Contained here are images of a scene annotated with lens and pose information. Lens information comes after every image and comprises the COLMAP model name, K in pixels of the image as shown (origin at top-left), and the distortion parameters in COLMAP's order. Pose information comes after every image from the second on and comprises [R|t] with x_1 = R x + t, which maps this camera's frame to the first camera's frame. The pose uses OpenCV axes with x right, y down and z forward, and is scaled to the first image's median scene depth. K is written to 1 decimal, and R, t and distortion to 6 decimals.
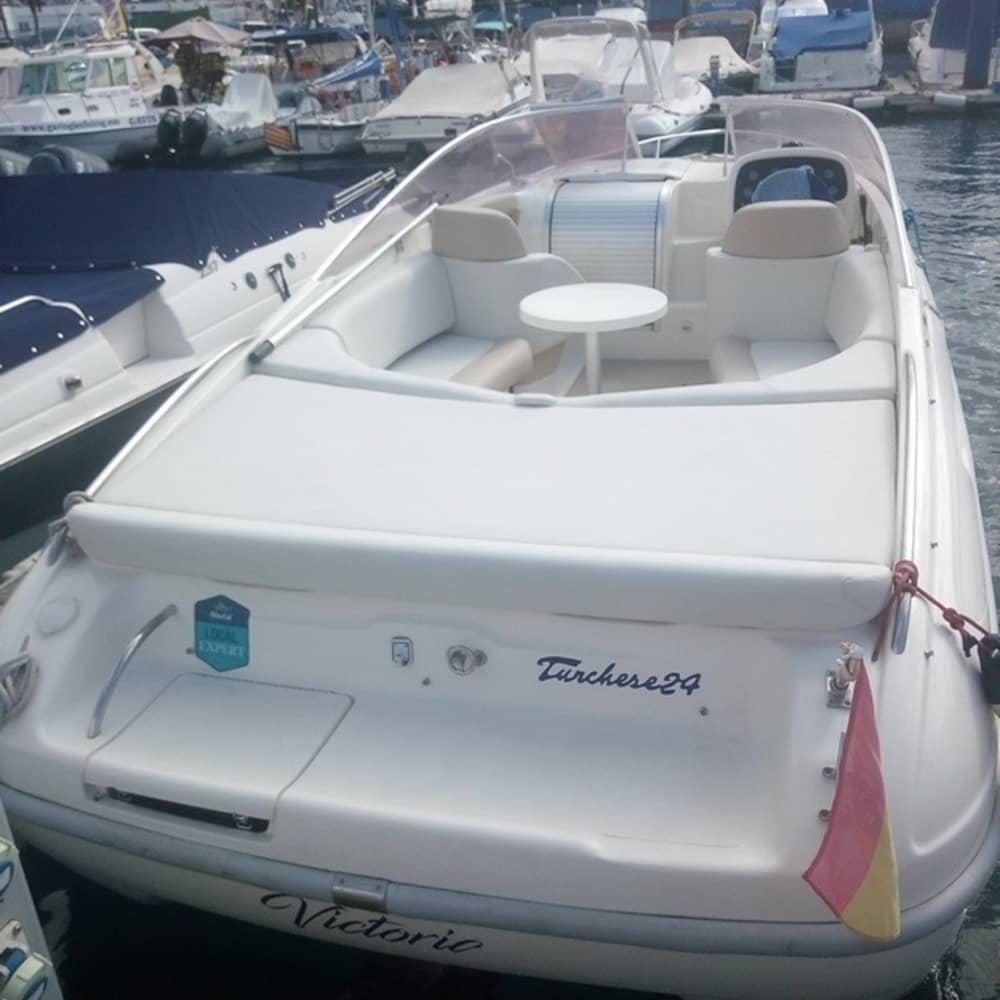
lens RADIAL K [[1027.8, 0, 500.0], [0, 1027.8, 500.0], [0, 0, 1]] dist [0.175232, -0.362655]
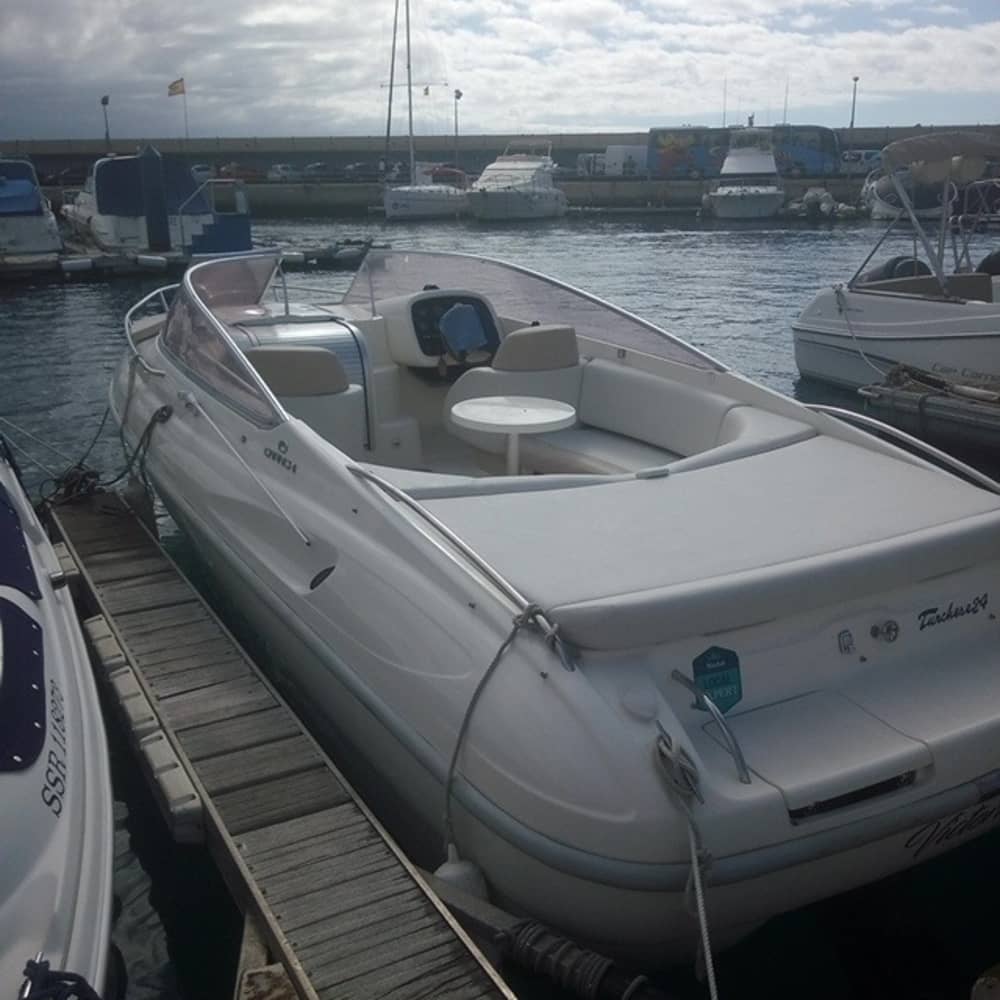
lens RADIAL K [[1015.6, 0, 500.0], [0, 1015.6, 500.0], [0, 0, 1]] dist [-0.003005, -0.012468]
pose [[0.713931, -0.160800, 0.681503, -1.185138], [0.251381, 0.967251, -0.035120, -0.086414], [-0.653537, 0.196390, 0.730973, 0.299491]]
